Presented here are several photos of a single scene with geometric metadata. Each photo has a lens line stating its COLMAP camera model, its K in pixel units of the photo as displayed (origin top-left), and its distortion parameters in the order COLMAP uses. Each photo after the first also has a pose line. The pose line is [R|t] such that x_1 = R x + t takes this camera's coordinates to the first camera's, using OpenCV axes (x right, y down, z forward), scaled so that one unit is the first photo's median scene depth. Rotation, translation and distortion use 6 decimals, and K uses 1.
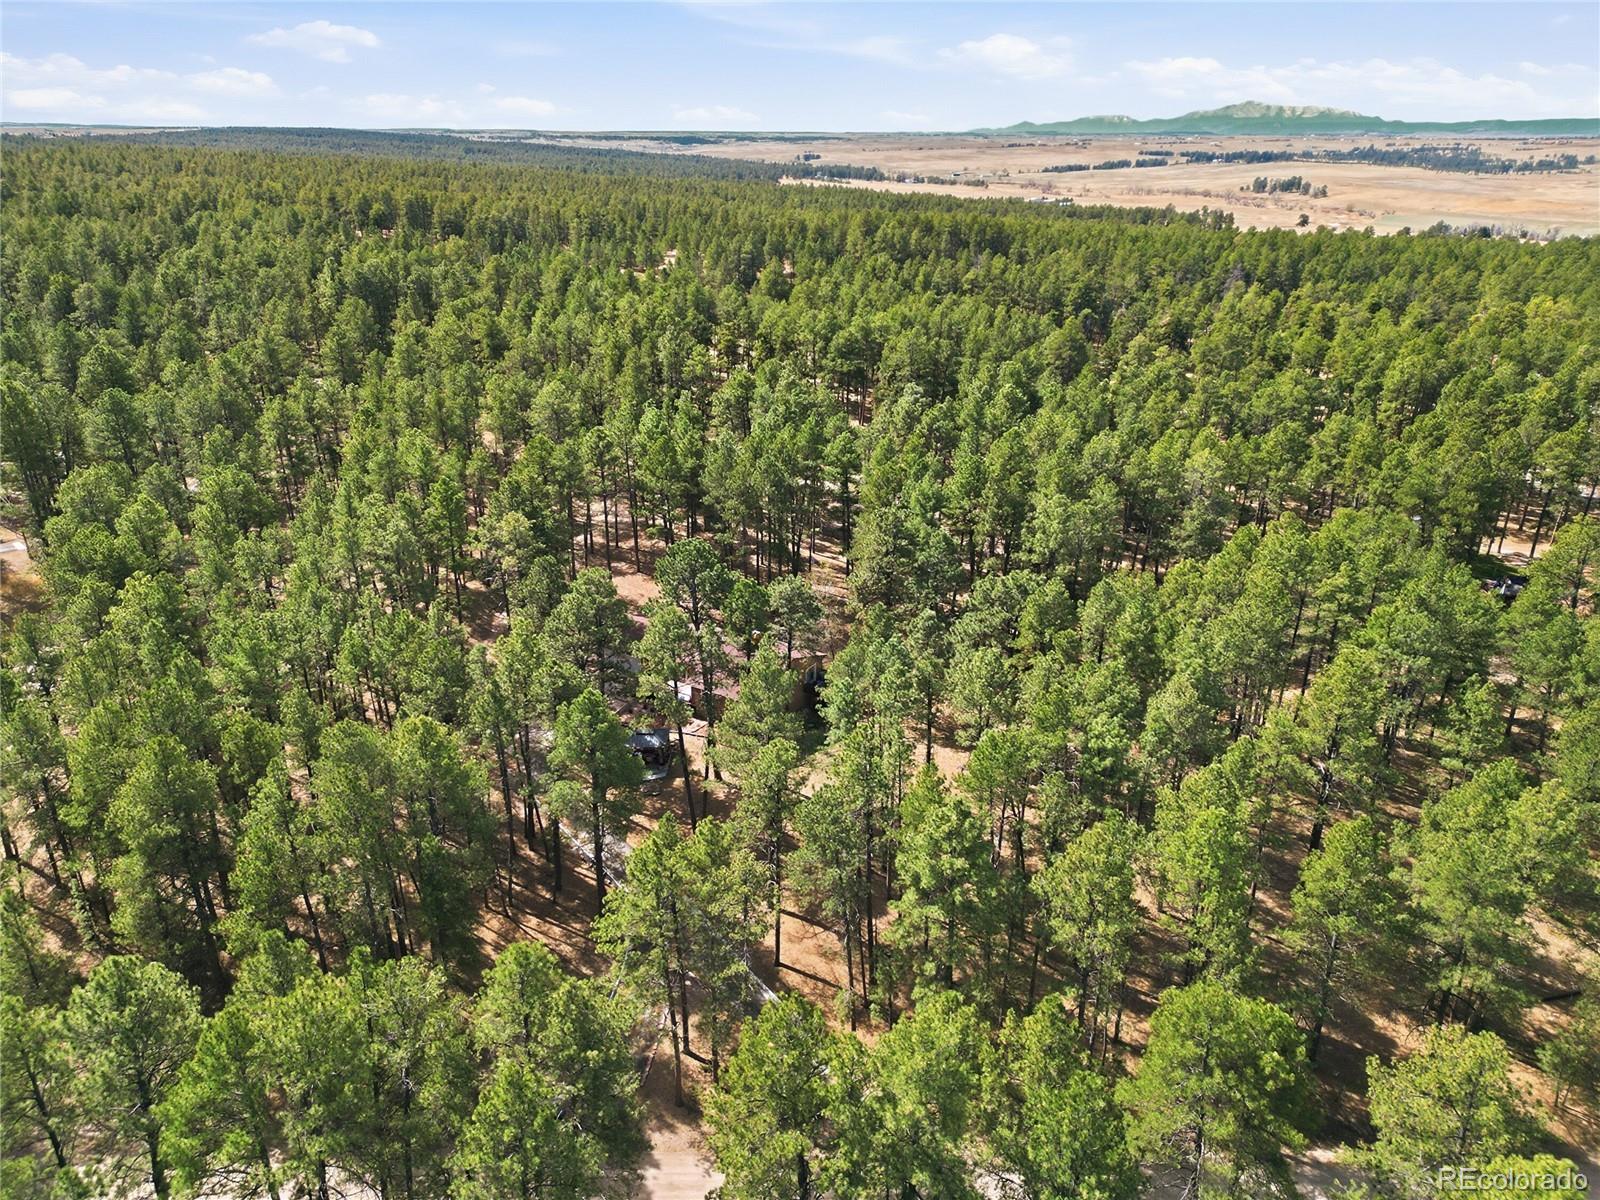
lens RADIAL K [[1126.2, 0, 800.0], [0, 1126.2, 600.0], [0, 0, 1]] dist [0.094603, -0.098246]
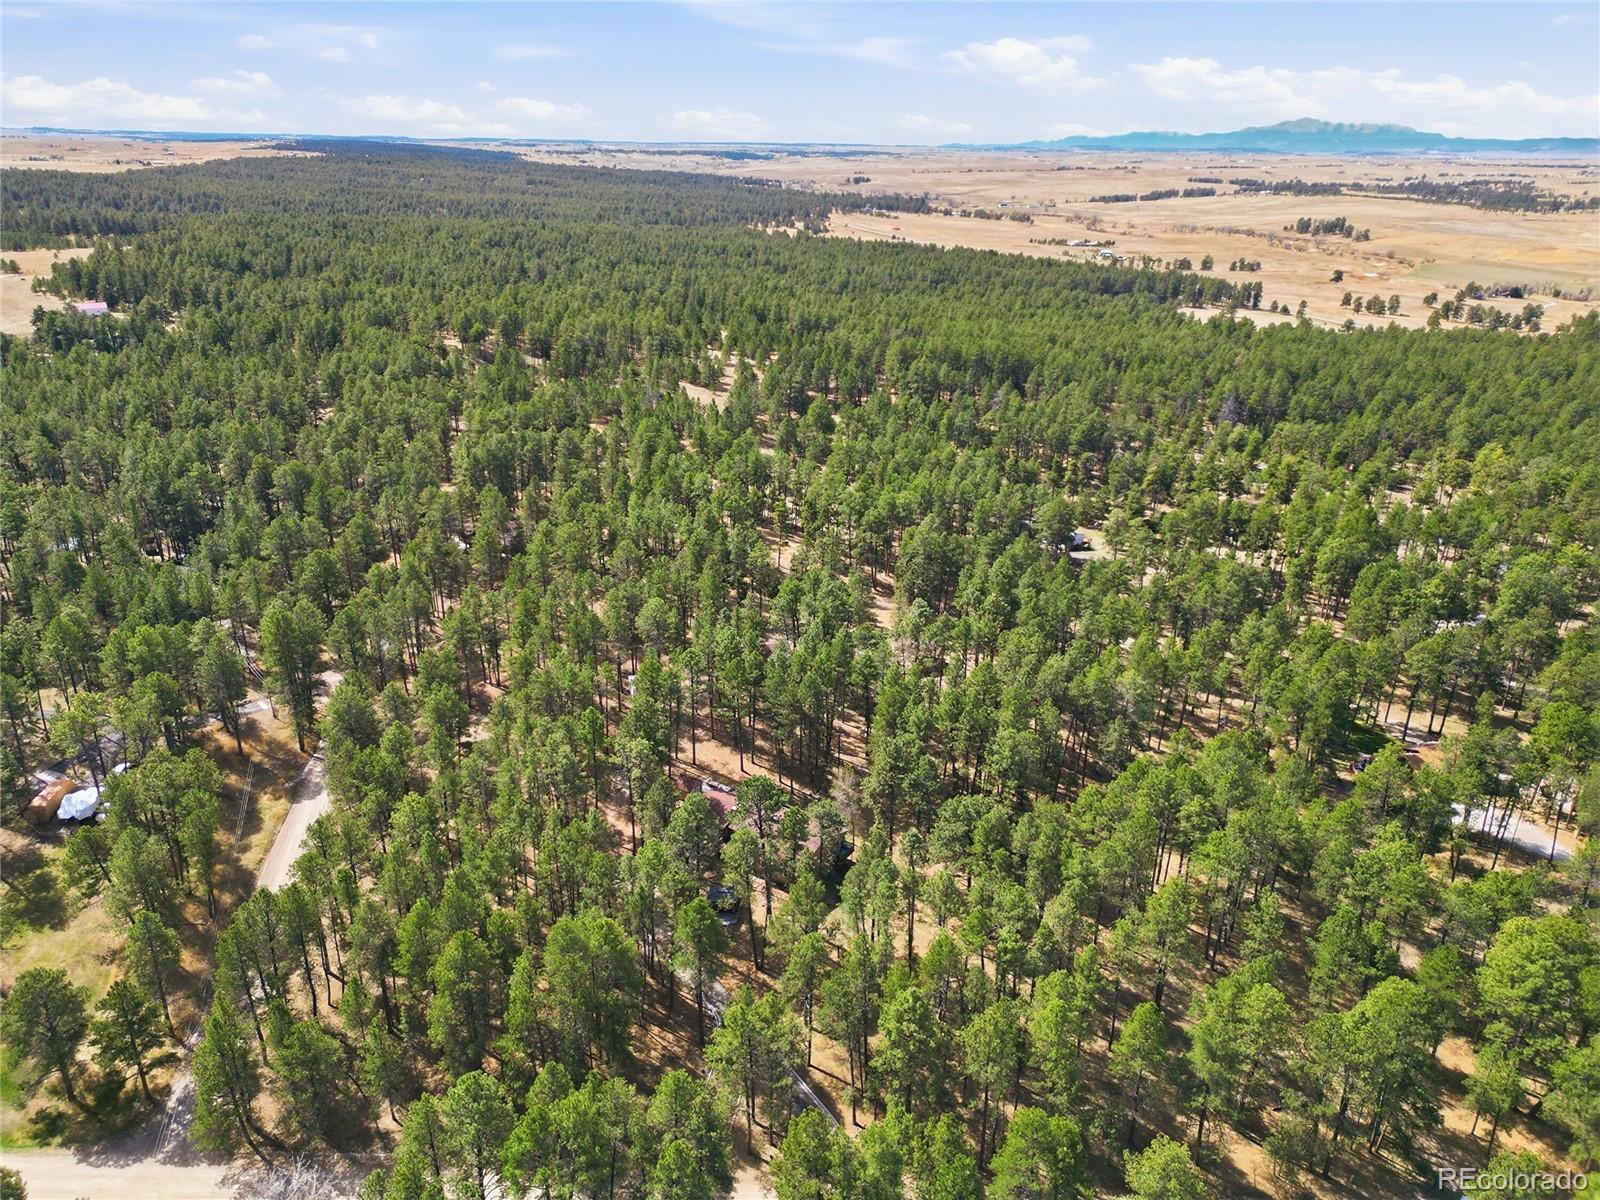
lens RADIAL K [[1126.2, 0, 800.0], [0, 1126.2, 600.0], [0, 0, 1]] dist [0.094603, -0.098246]
pose [[0.999077, 0.025495, -0.034562, 0.005038], [-0.025730, 0.999649, -0.006365, -0.233455], [0.034388, 0.007249, 0.999382, -0.440994]]
